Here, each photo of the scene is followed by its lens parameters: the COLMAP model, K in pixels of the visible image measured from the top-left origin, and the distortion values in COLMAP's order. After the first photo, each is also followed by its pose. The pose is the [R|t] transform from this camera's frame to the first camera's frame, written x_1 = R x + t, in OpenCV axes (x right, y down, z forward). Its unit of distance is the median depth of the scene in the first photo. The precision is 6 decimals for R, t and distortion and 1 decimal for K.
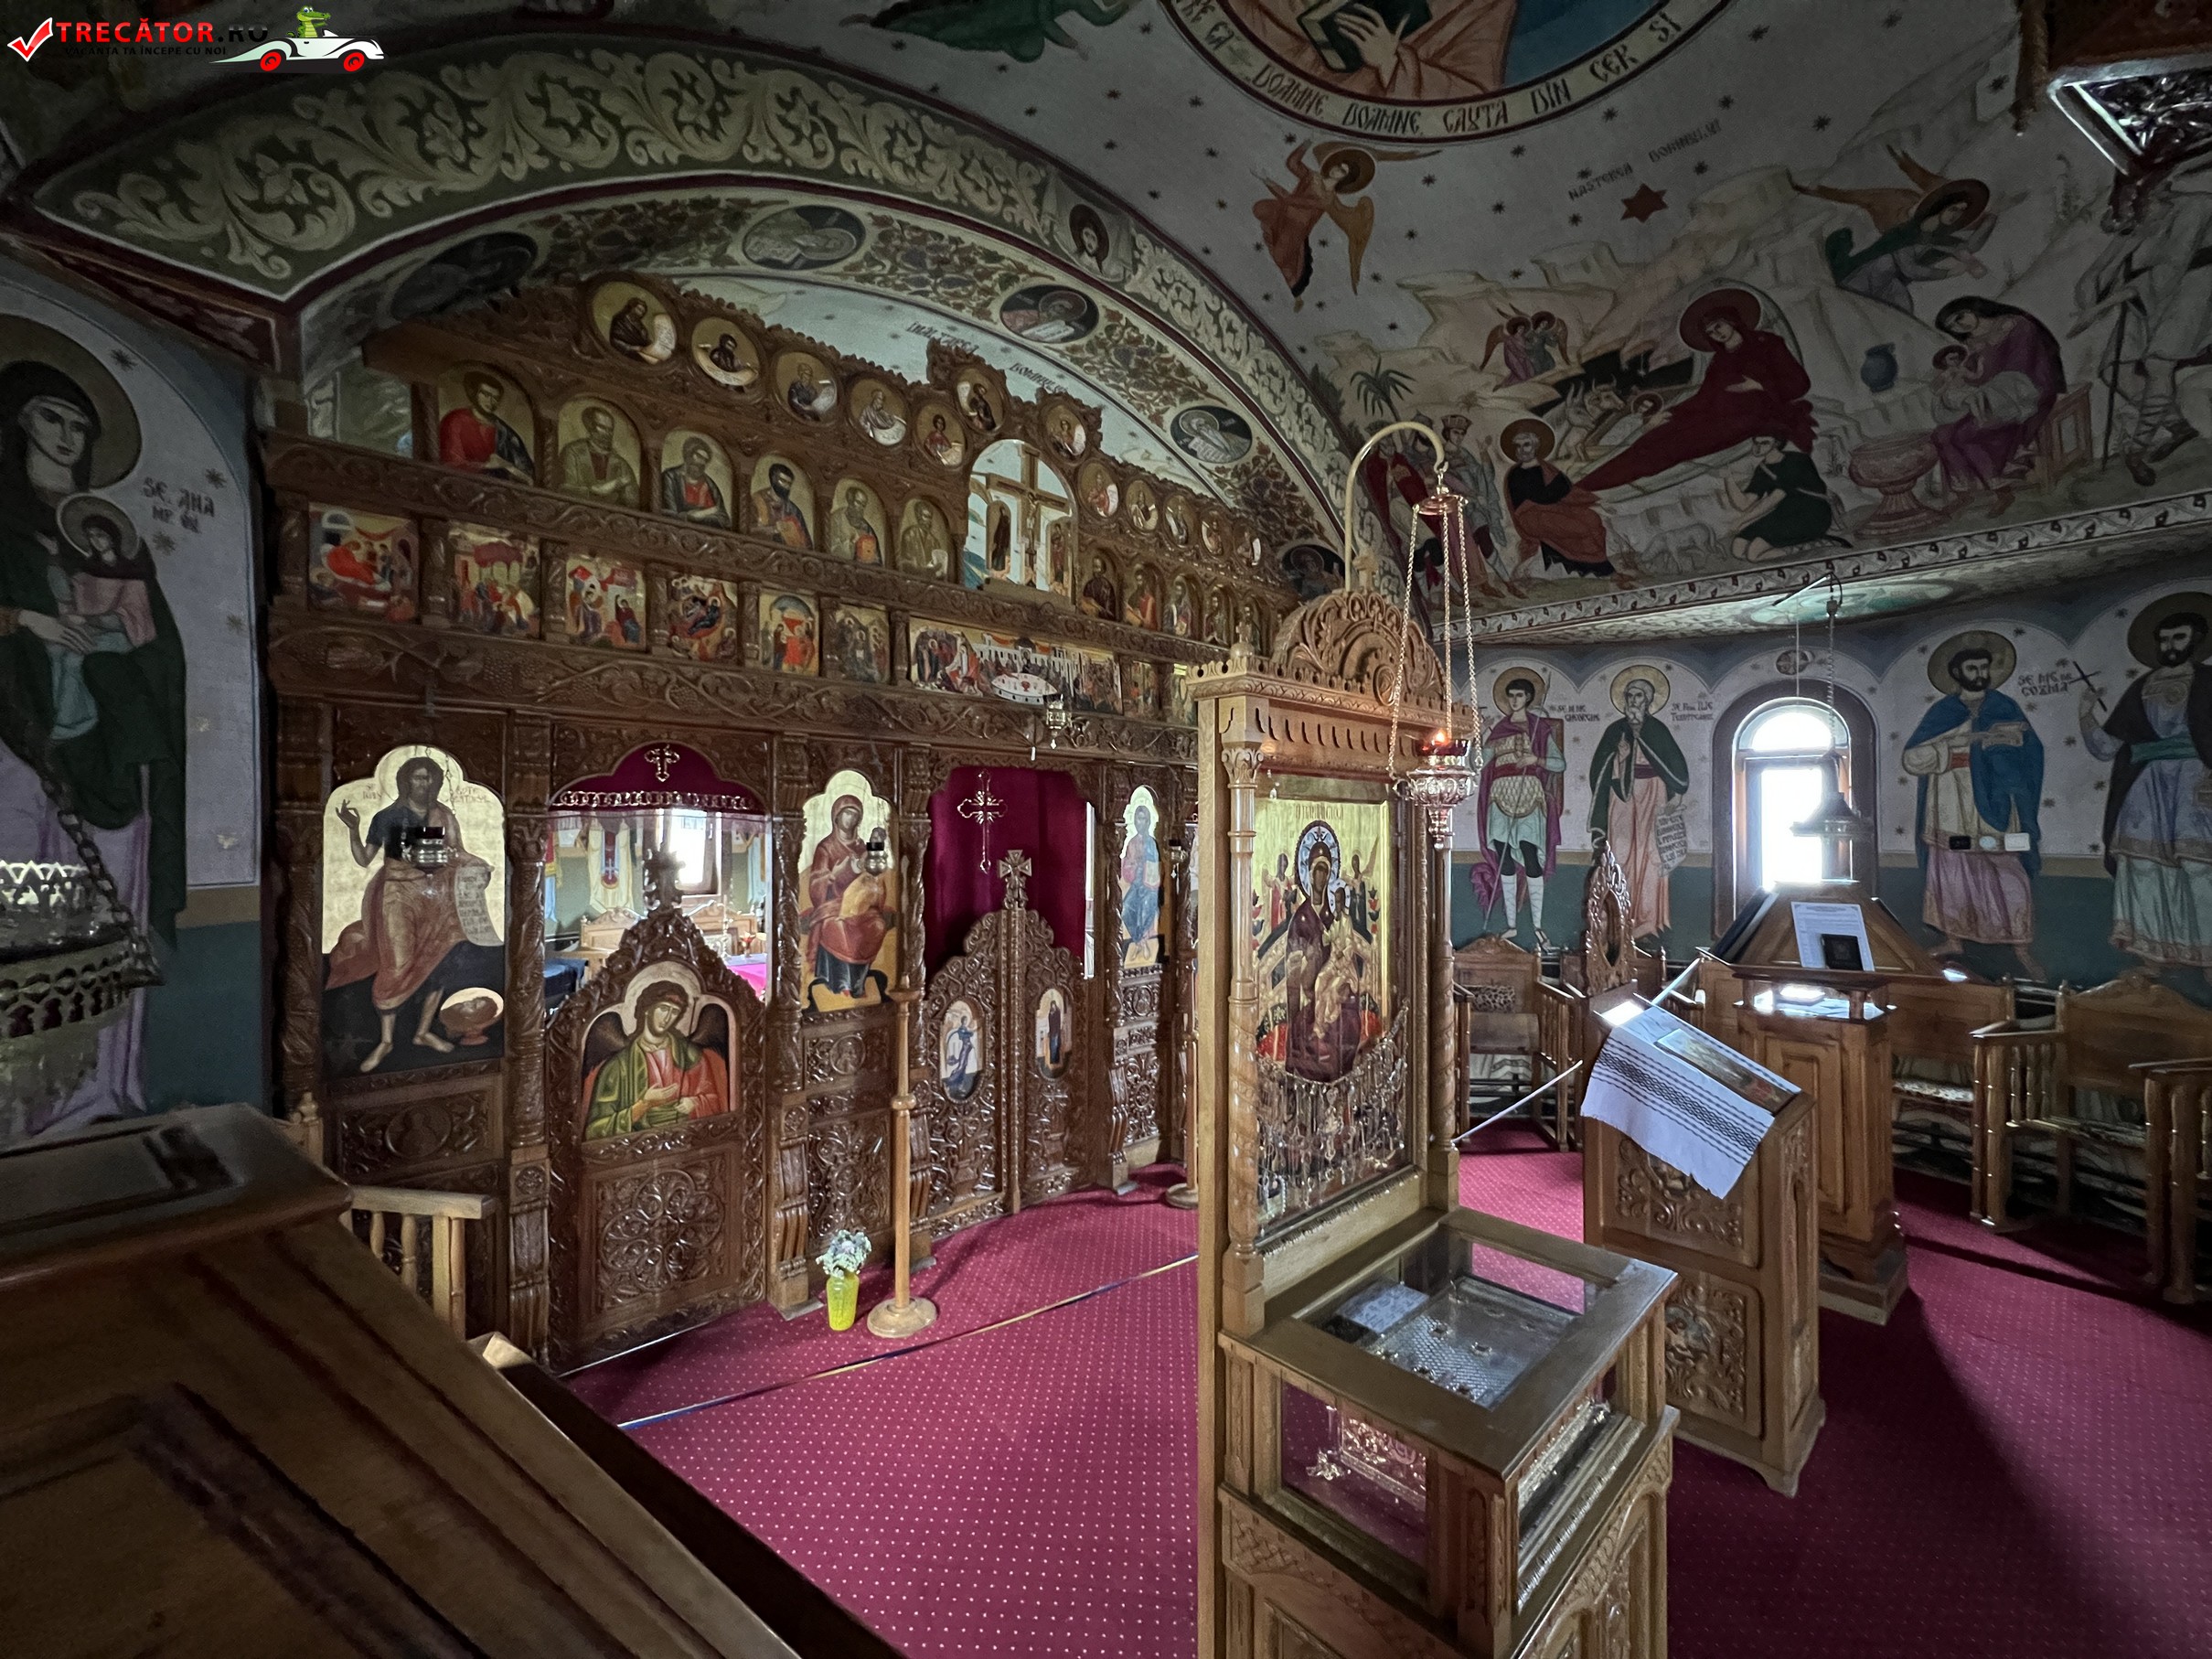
lens RADIAL K [[893.8, 0, 1116.1], [0, 893.8, 834.1], [0, 0, 1]] dist [-0.002229, -0.000243]
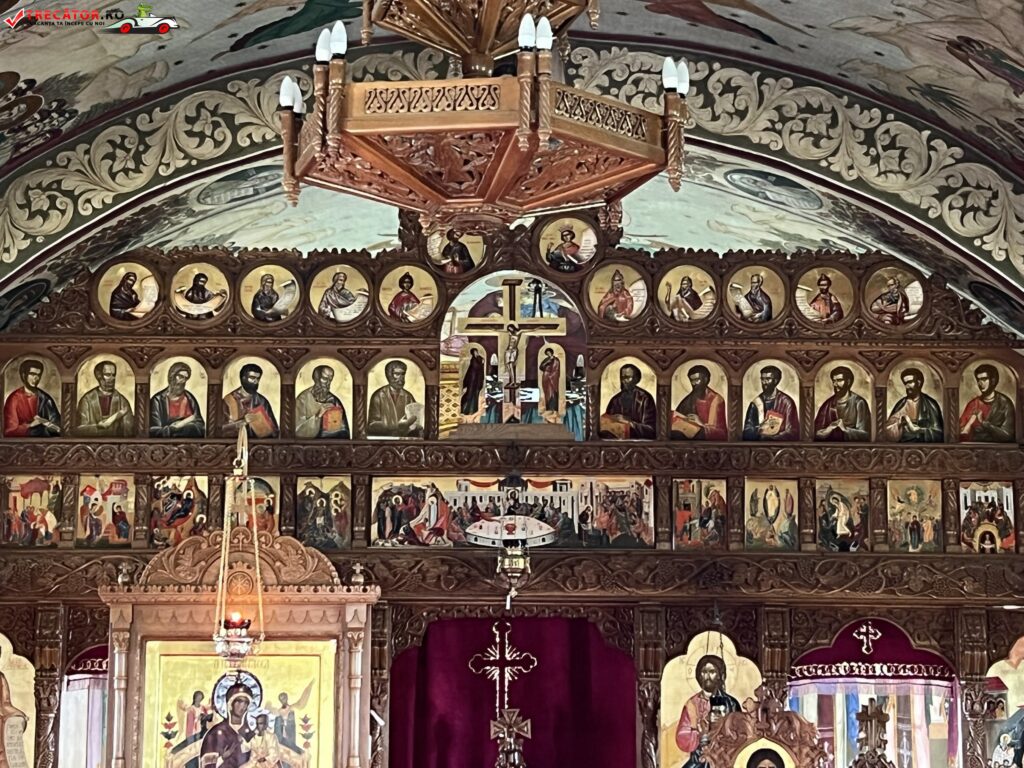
lens RADIAL K [[2325.5, 0, 512.0], [0, 2325.5, 384.0], [0, 0, 1]] dist [0.217159, -0.854938]
pose [[0.737624, -0.100685, -0.667663, 1.872726], [-0.000286, 0.988773, -0.149426, 0.056995], [0.675212, 0.110411, 0.729313, -0.952407]]
